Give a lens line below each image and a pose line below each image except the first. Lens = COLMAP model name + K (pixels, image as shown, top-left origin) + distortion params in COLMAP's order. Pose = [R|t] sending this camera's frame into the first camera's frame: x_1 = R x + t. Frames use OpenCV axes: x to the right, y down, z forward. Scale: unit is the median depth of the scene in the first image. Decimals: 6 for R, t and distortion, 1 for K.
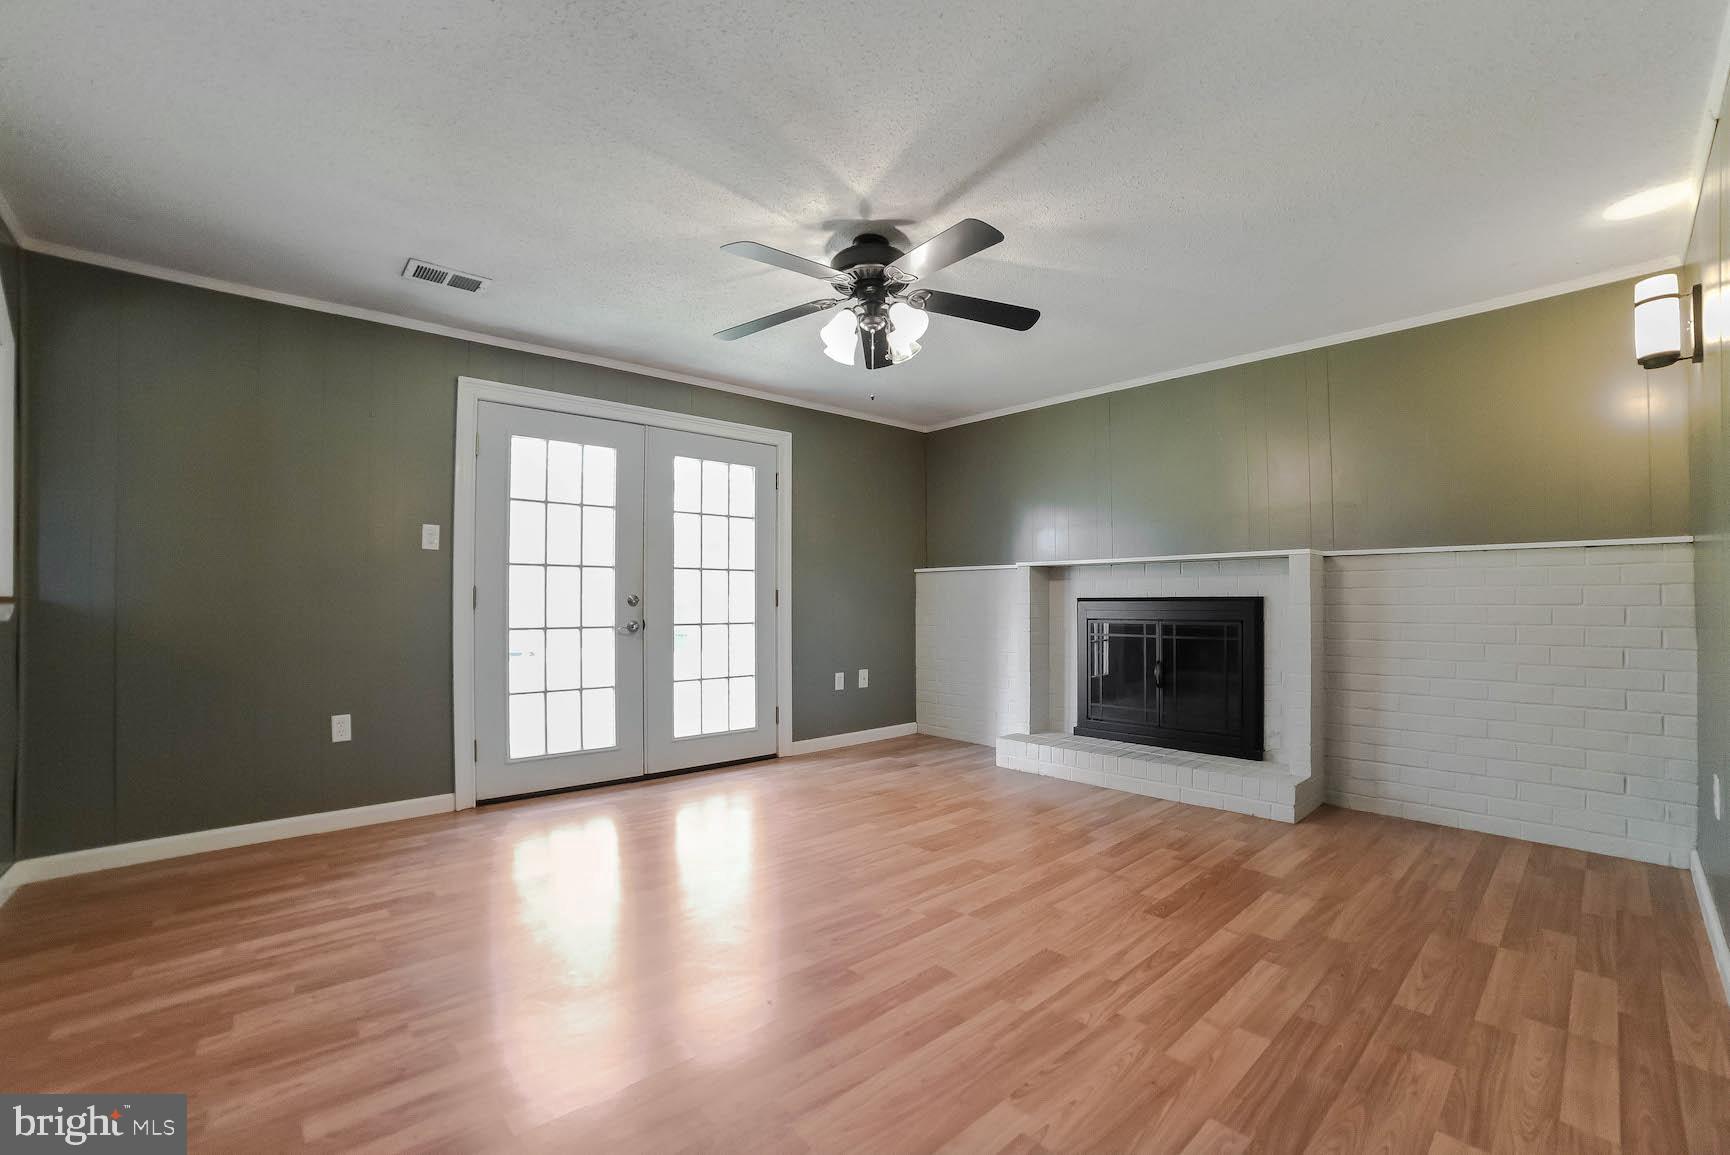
lens RADIAL K [[750.1, 0, 855.2], [0, 750.1, 595.6], [0, 0, 1]] dist [-0.069894, 0.000689]
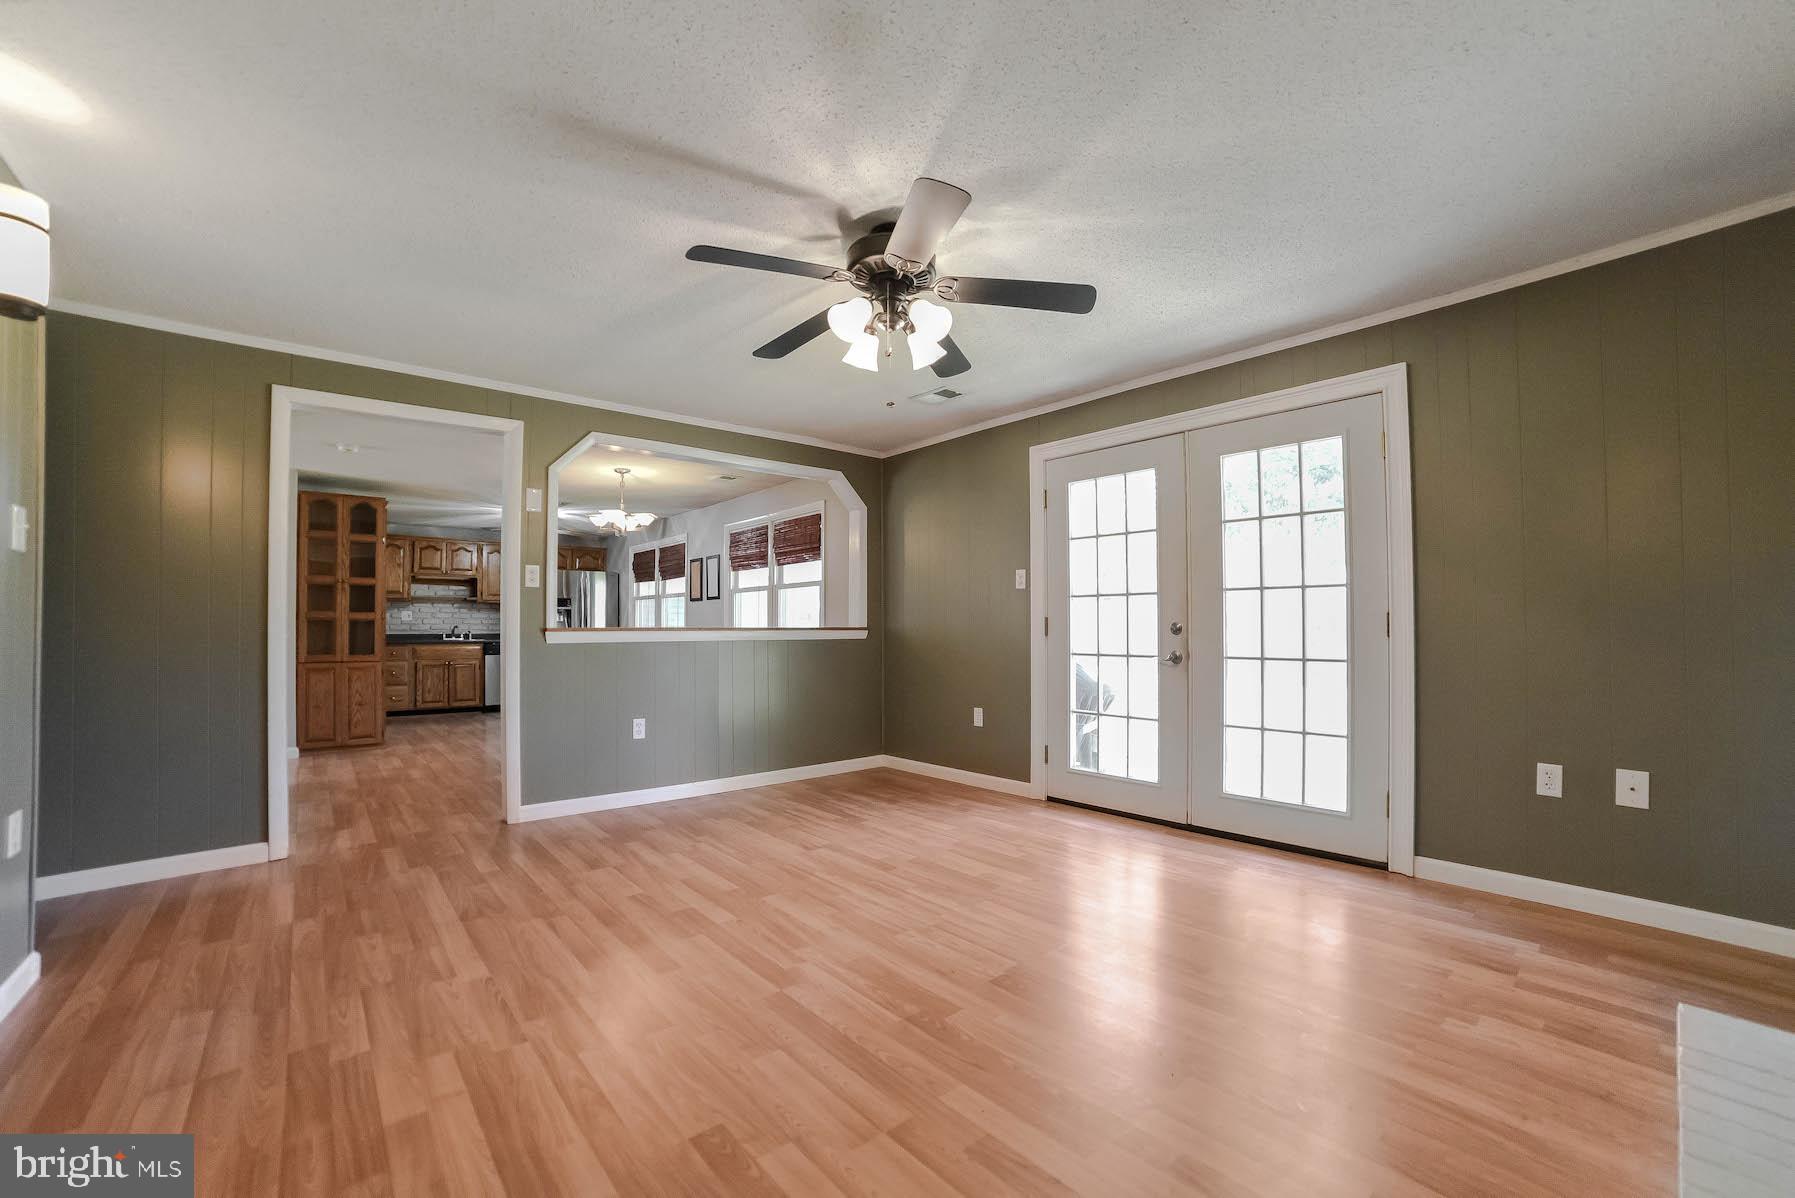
lens RADIAL K [[741.7, 0, 913.6], [0, 741.7, 612.0], [0, 0, 1]] dist [-0.061833, 0.009629]
pose [[-0.046850, -0.025188, -0.998584, 0.796314], [0.012844, 0.999584, -0.025816, 0.007057], [0.998819, -0.014035, -0.046507, 0.943533]]
